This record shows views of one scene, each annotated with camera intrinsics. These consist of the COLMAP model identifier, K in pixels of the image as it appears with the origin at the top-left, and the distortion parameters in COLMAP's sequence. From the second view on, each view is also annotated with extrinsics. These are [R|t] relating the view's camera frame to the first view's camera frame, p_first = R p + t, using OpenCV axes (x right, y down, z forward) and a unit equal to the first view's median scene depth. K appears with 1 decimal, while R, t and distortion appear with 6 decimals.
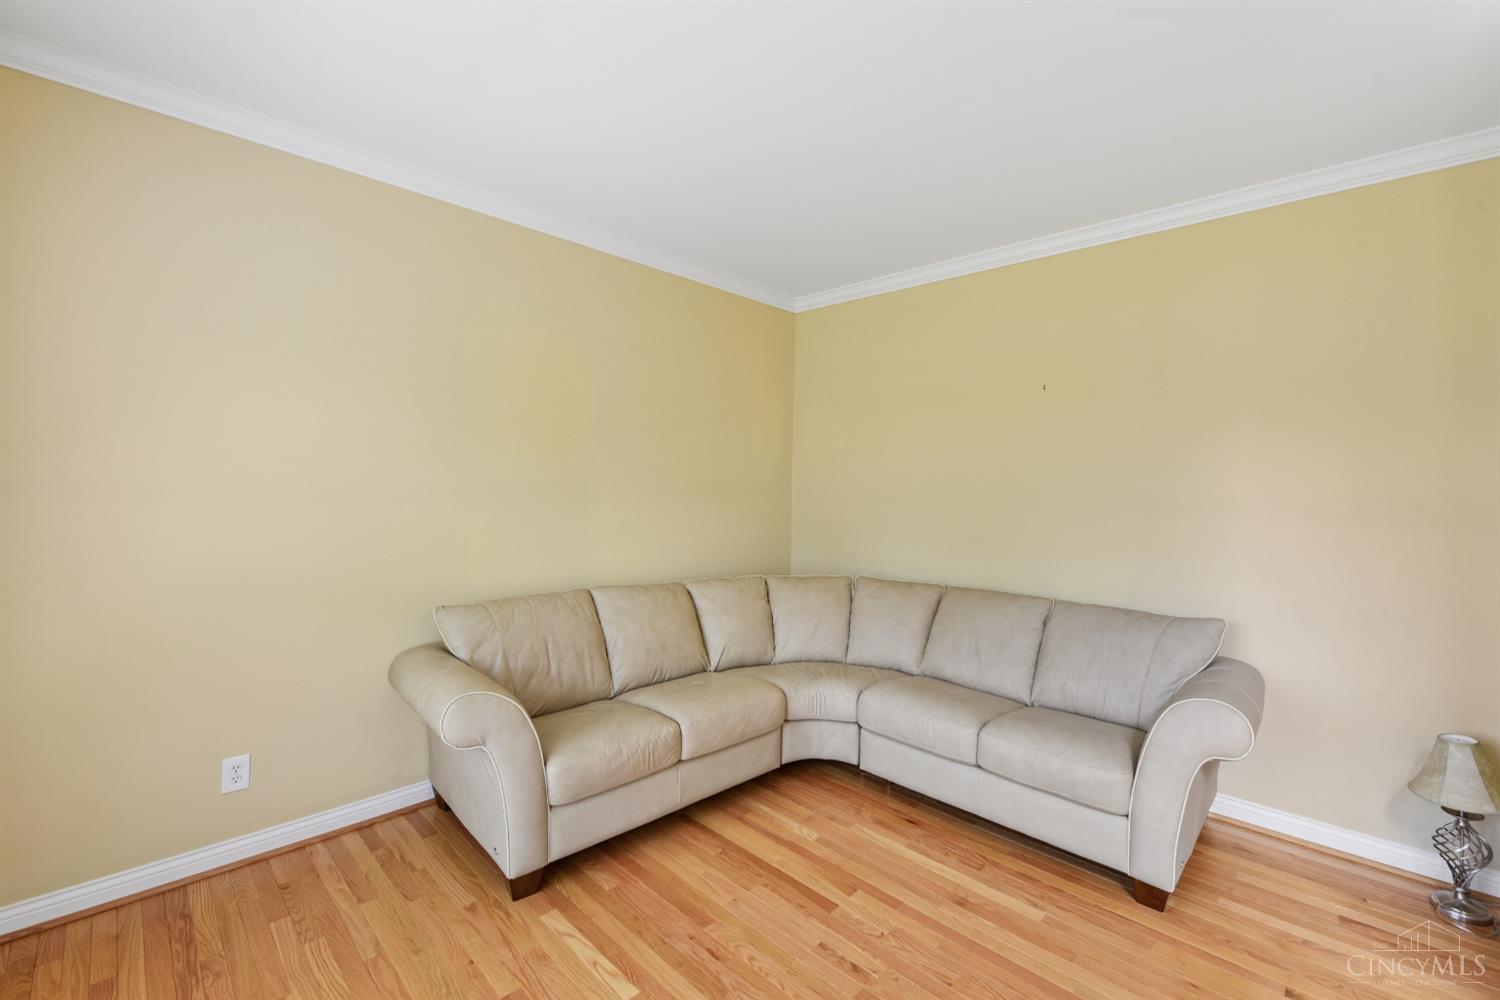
lens RADIAL K [[638.9, 0, 756.1], [0, 638.9, 477.1], [0, 0, 1]] dist [-0.010039, -0.000460]
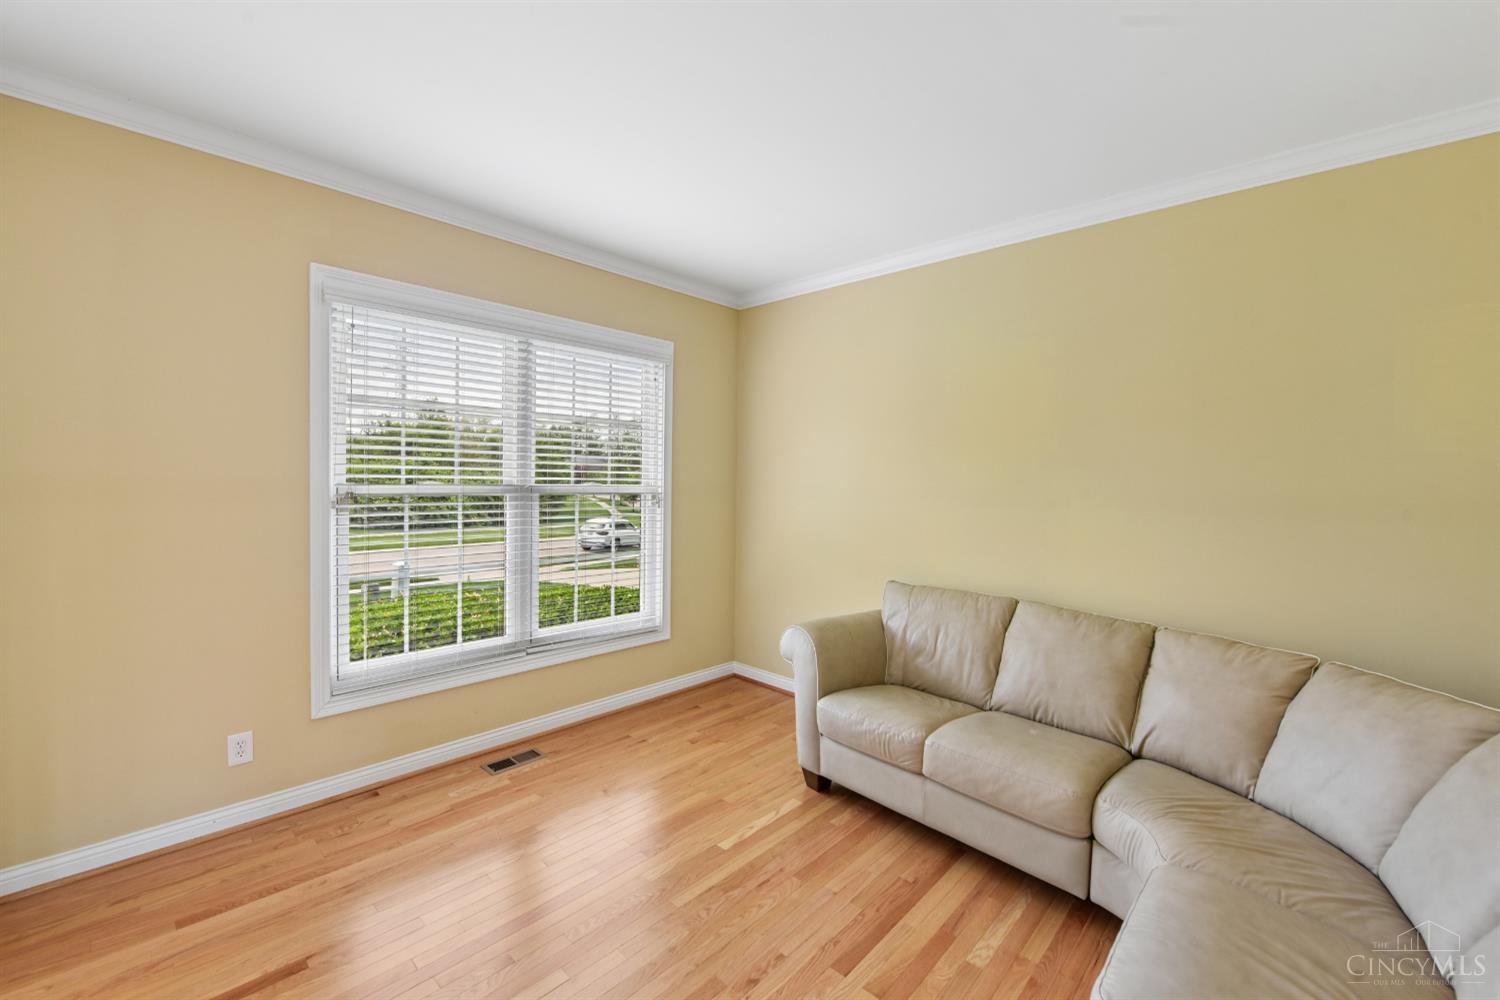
lens RADIAL K [[619.6, 0, 762.5], [0, 619.6, 500.1], [0, 0, 1]] dist [-0.008306, -0.000275]
pose [[0.006328, 0.019694, -0.999786, 0.809528], [-0.012194, 0.999733, 0.019616, 0.015525], [0.999906, 0.012067, 0.006567, 0.749491]]
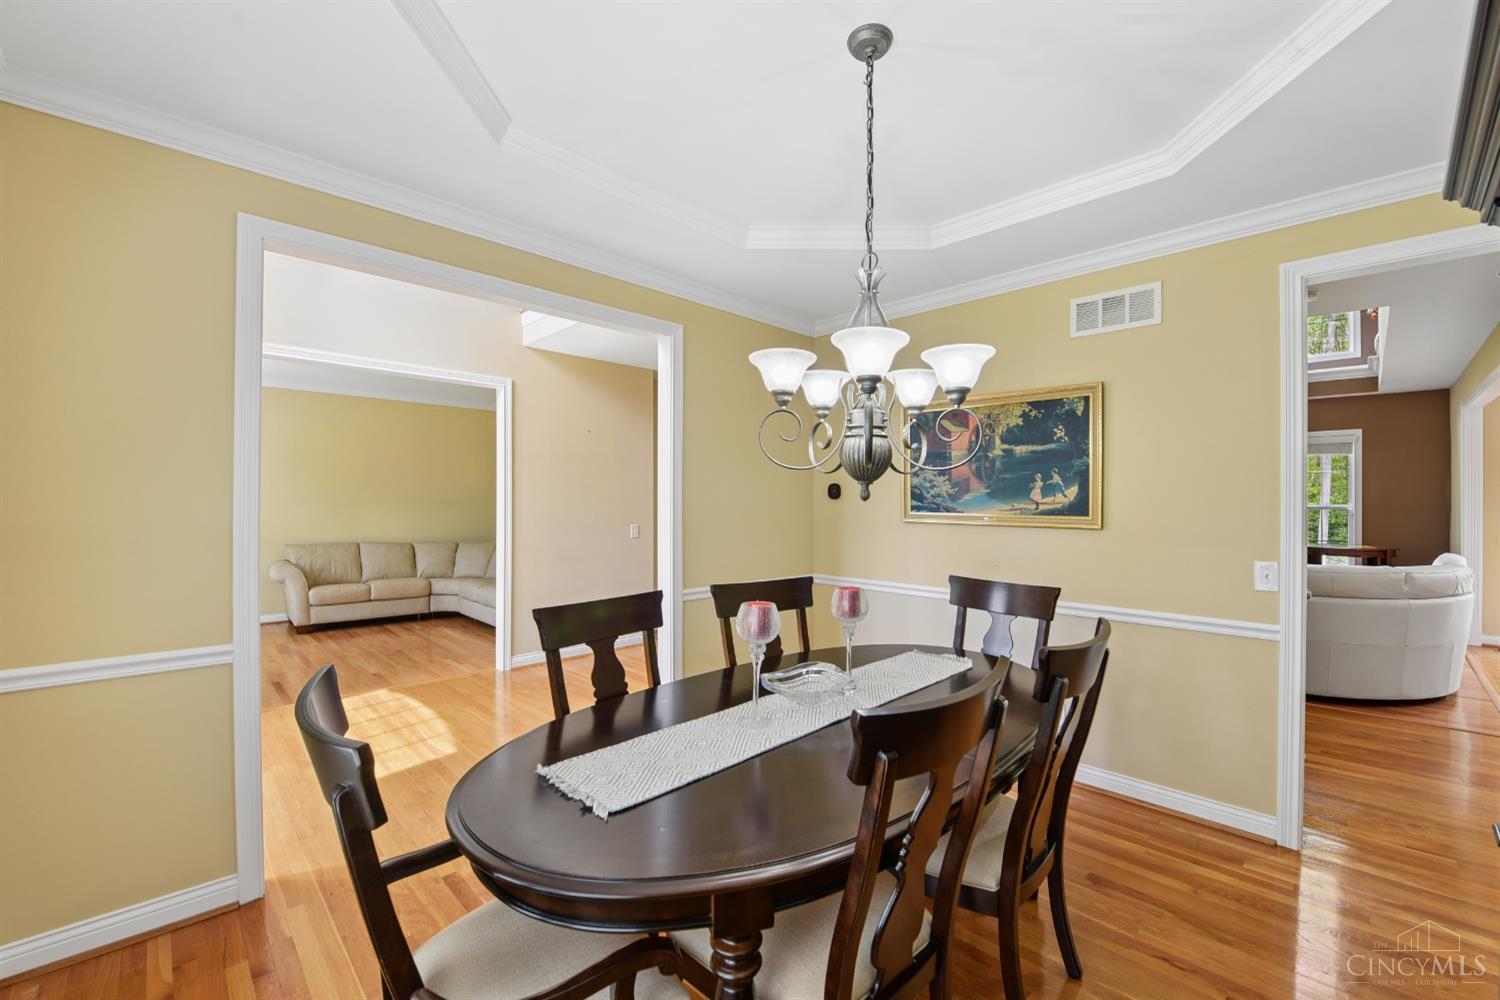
lens RADIAL K [[619.6, 0, 762.5], [0, 619.6, 500.1], [0, 0, 1]] dist [-0.008306, -0.000275]
pose [[0.999900, -0.005416, -0.013083, 1.632064], [0.005461, 0.999979, 0.003432, 0.012278], [0.013065, -0.003503, 0.999909, -1.670109]]
